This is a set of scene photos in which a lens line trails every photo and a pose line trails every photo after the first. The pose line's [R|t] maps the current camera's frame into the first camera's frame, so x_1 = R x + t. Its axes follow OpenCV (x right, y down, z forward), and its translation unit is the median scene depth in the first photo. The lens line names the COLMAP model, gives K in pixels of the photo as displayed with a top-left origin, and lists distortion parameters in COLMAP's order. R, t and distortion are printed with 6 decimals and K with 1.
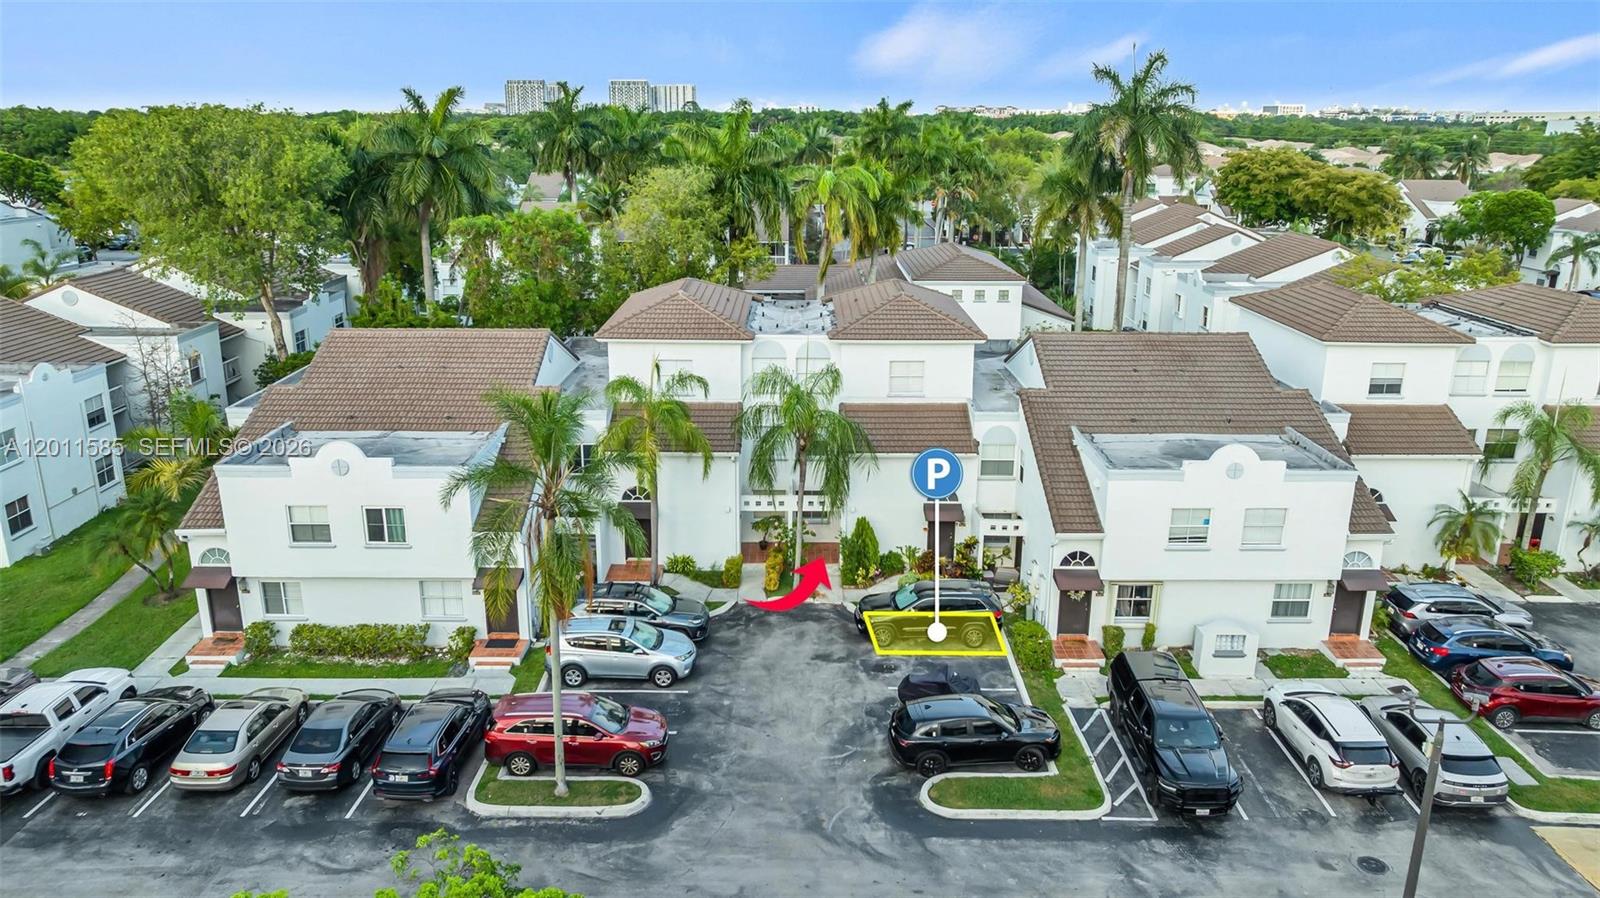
lens RADIAL K [[1124.8, 0, 801.1], [0, 1124.8, 447.5], [0, 0, 1]] dist [-0.046619, 0.043515]
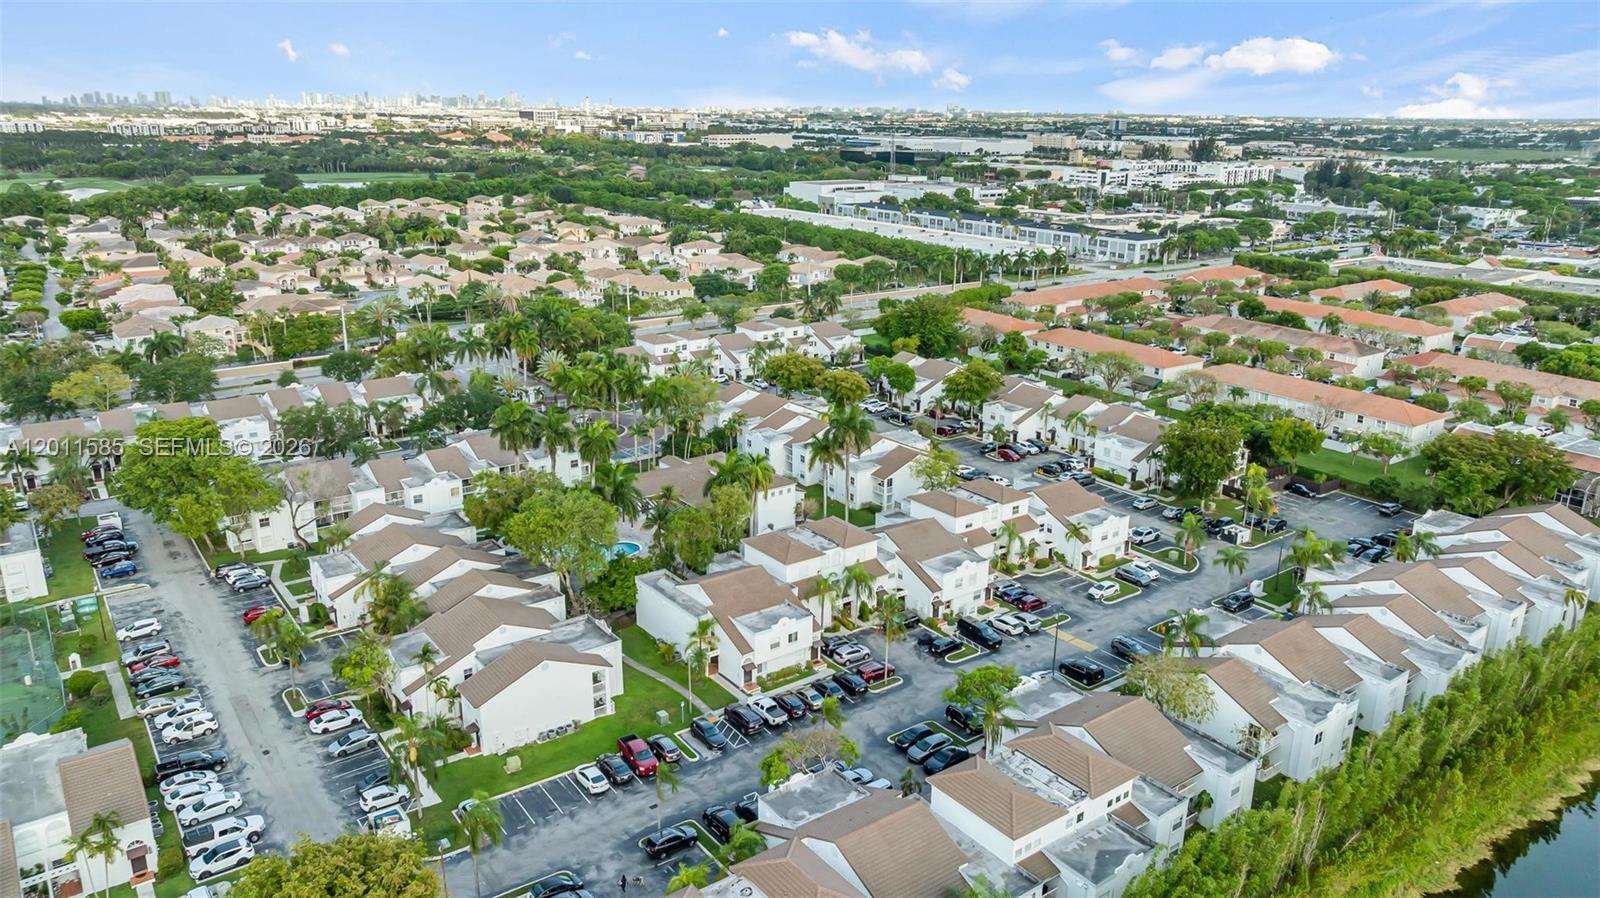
lens RADIAL K [[1124.8, 0, 809.3], [0, 1124.8, 452.4], [0, 0, 1]] dist [-0.046619, 0.043515]
pose [[0.800593, -0.172224, 0.573925, -2.301418], [0.162073, 0.984342, 0.069299, -0.754453], [-0.576874, 0.037537, 0.815970, -1.964835]]
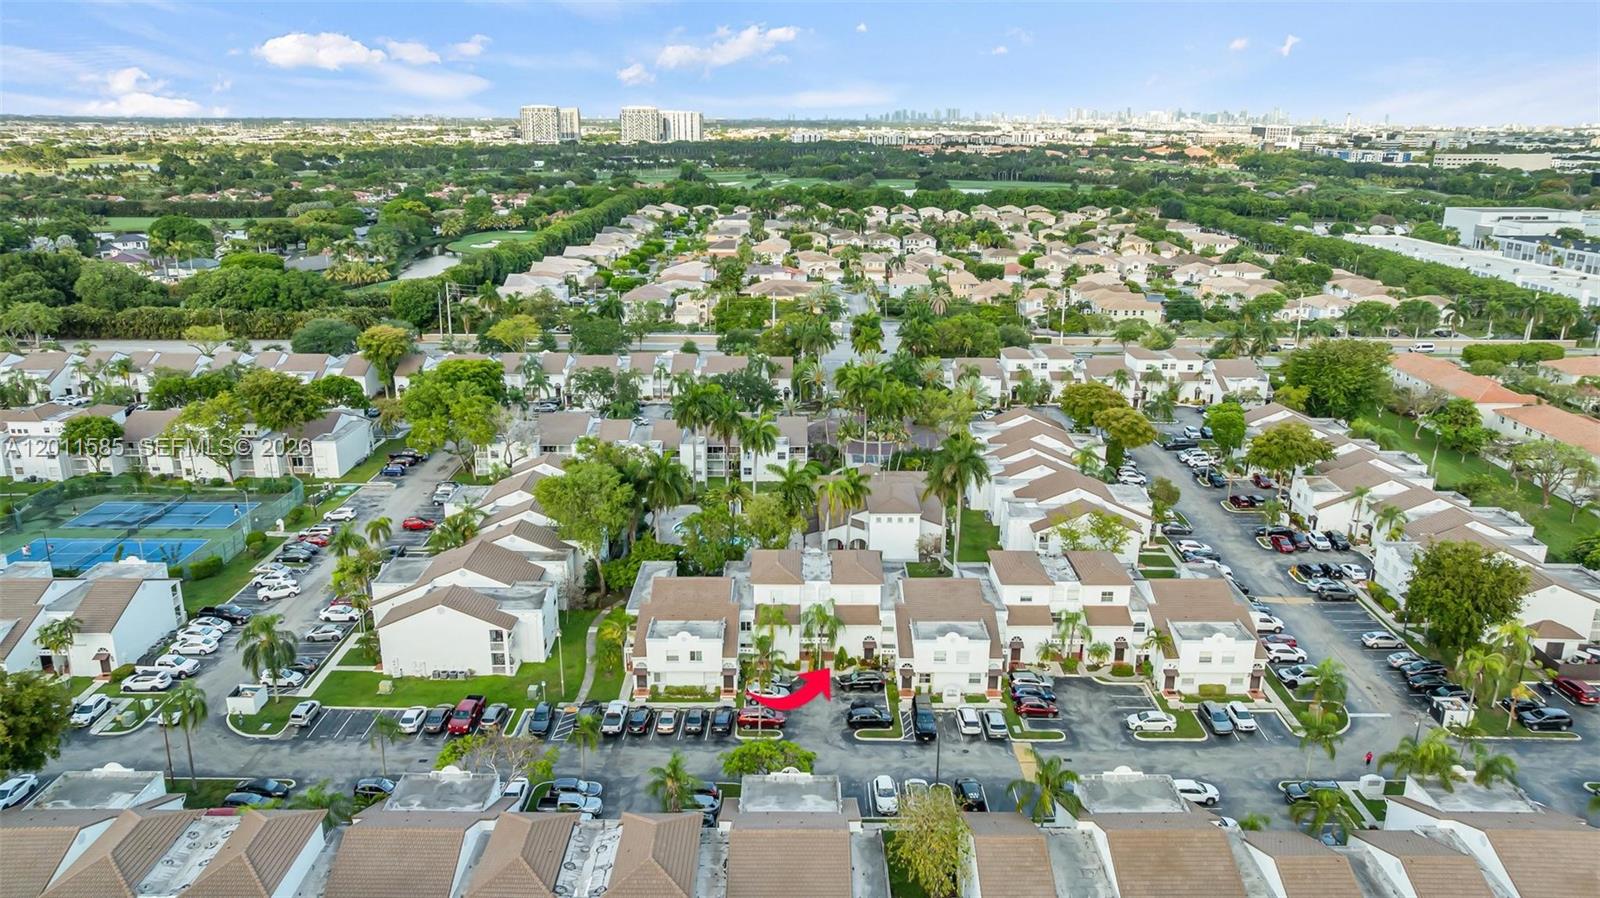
lens RADIAL K [[1124.8, 0, 800.7], [0, 1124.8, 450.6], [0, 0, 1]] dist [-0.046619, 0.043515]
pose [[0.999998, 0.000873, -0.001510, -0.059064], [-0.000869, 0.999996, 0.002560, -0.555264], [0.001513, -0.002559, 0.999996, -2.349774]]
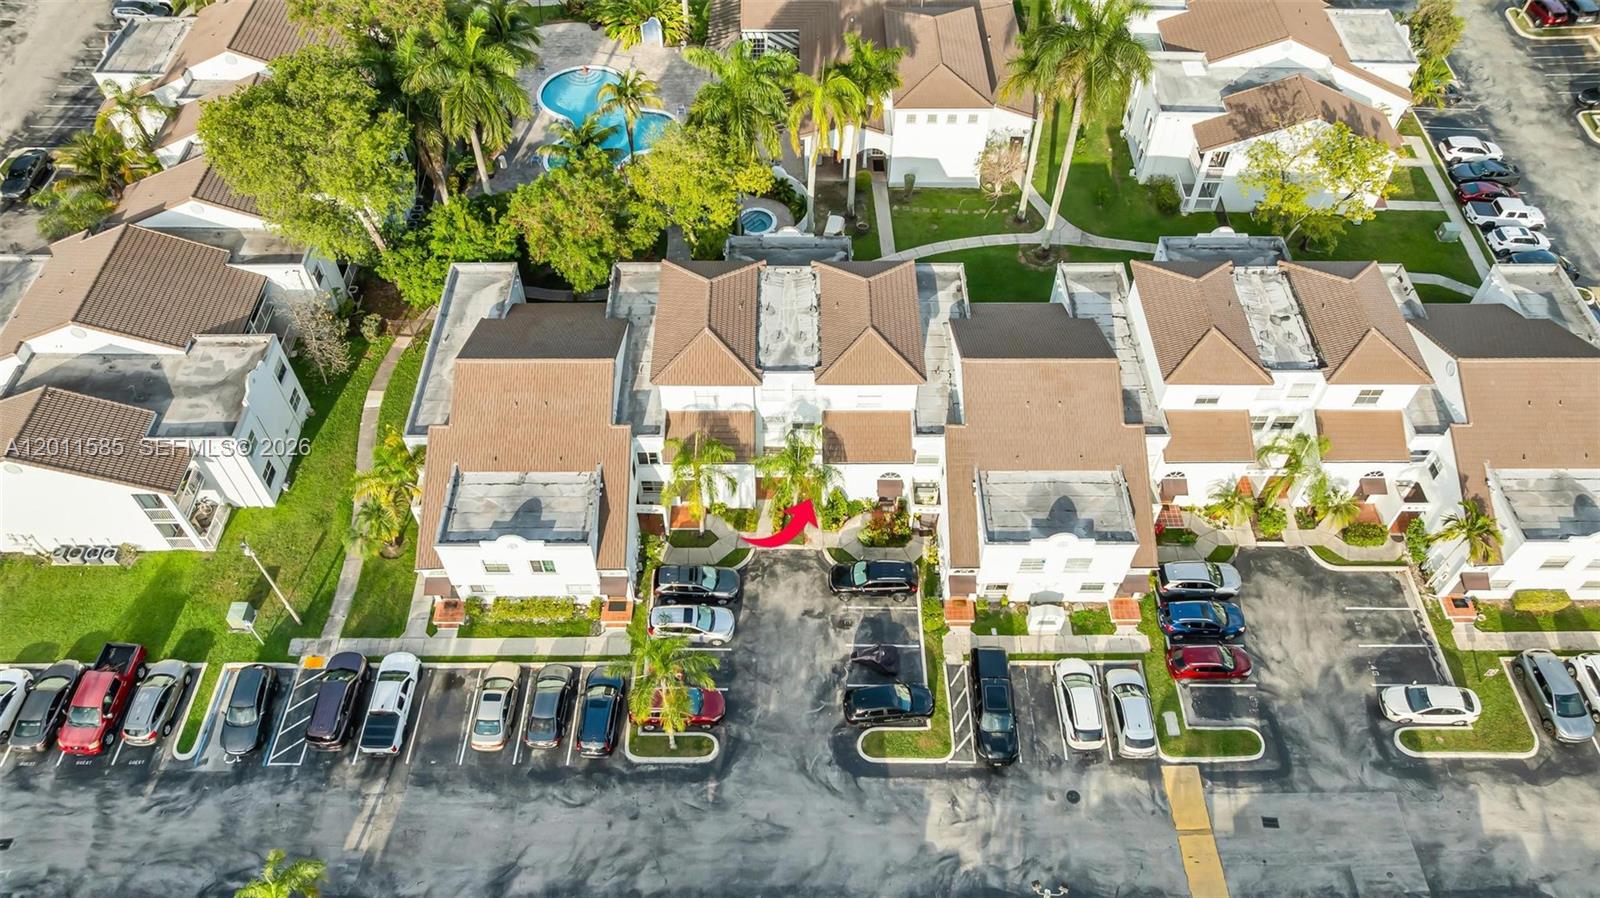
lens RADIAL K [[1124.8, 0, 799.1], [0, 1124.8, 434.7], [0, 0, 1]] dist [-0.046619, 0.043515]
pose [[0.999992, 0.000000, 0.004056, -0.002185], [-0.002299, 0.823691, 0.567035, -1.042659], [-0.003341, -0.567039, 0.823684, -0.251463]]
